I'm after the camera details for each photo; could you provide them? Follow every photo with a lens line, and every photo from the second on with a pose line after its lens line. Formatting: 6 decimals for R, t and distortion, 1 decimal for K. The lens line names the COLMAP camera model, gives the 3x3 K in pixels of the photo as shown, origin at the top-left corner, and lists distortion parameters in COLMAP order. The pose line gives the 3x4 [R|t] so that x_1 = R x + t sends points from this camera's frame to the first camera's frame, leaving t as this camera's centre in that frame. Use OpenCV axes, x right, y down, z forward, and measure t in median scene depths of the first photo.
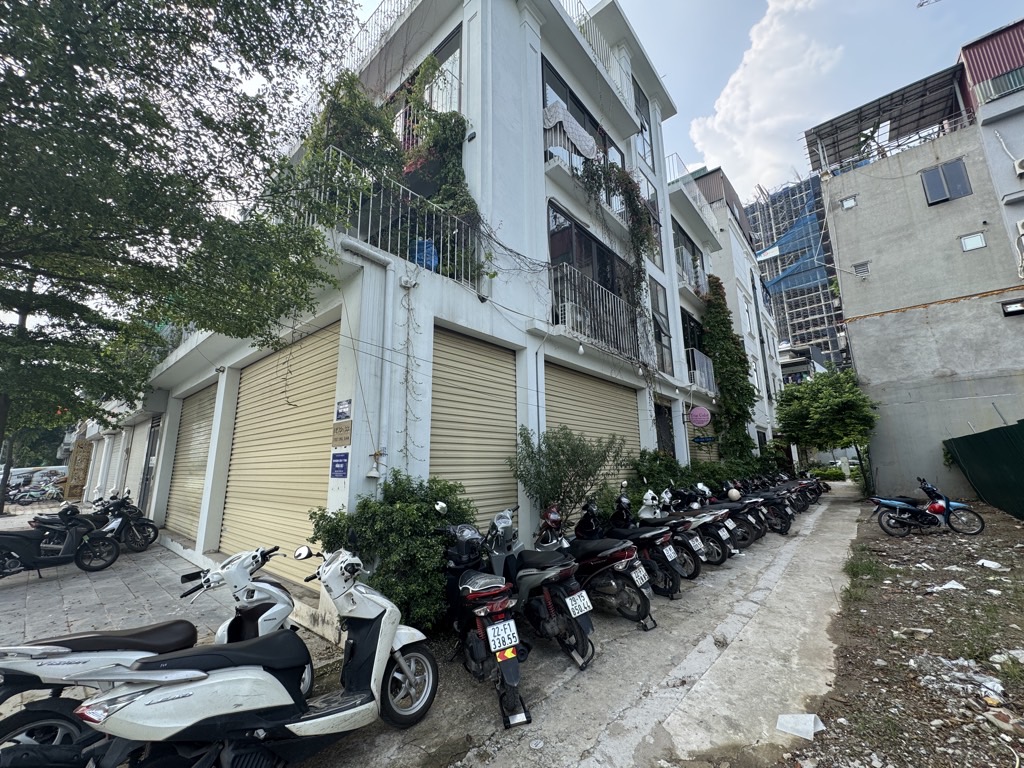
lens RADIAL K [[407.8, 0, 512.0], [0, 407.8, 384.0], [0, 0, 1]] dist [-0.002165, -0.000086]
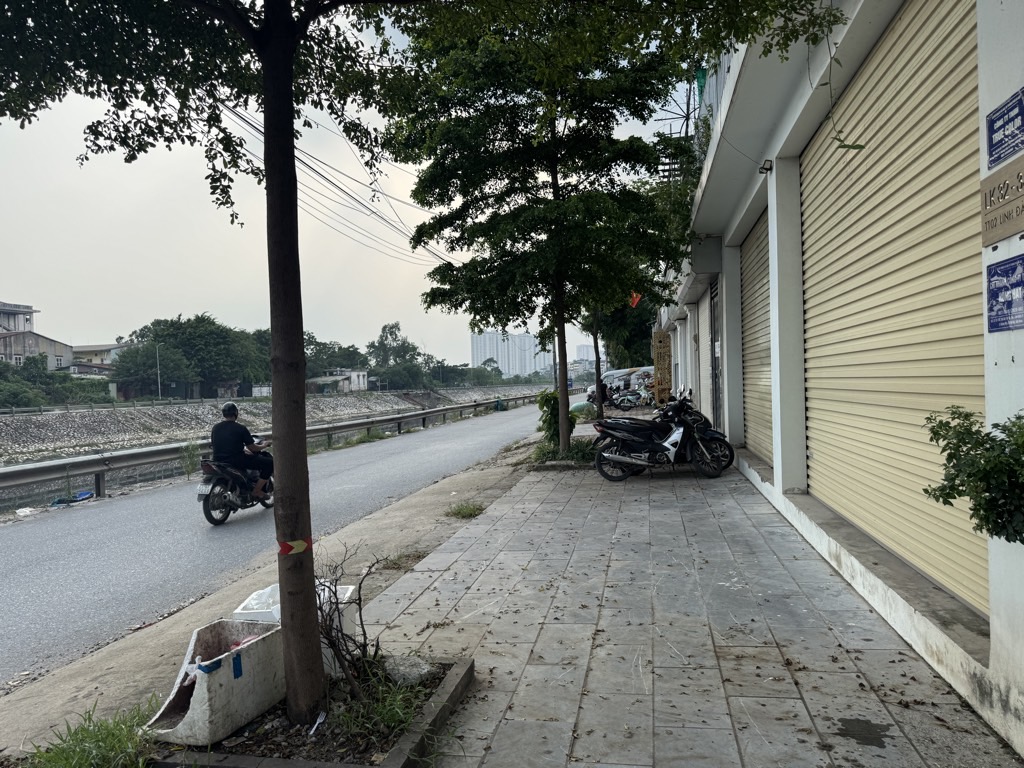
lens RADIAL K [[719.7, 0, 512.0], [0, 719.7, 384.0], [0, 0, 1]] dist [0.001367, -0.001126]
pose [[0.504574, 0.003618, -0.863361, -0.066479], [0.187424, 0.975685, 0.113625, 0.073298], [0.842779, -0.219146, 0.491628, 0.196323]]
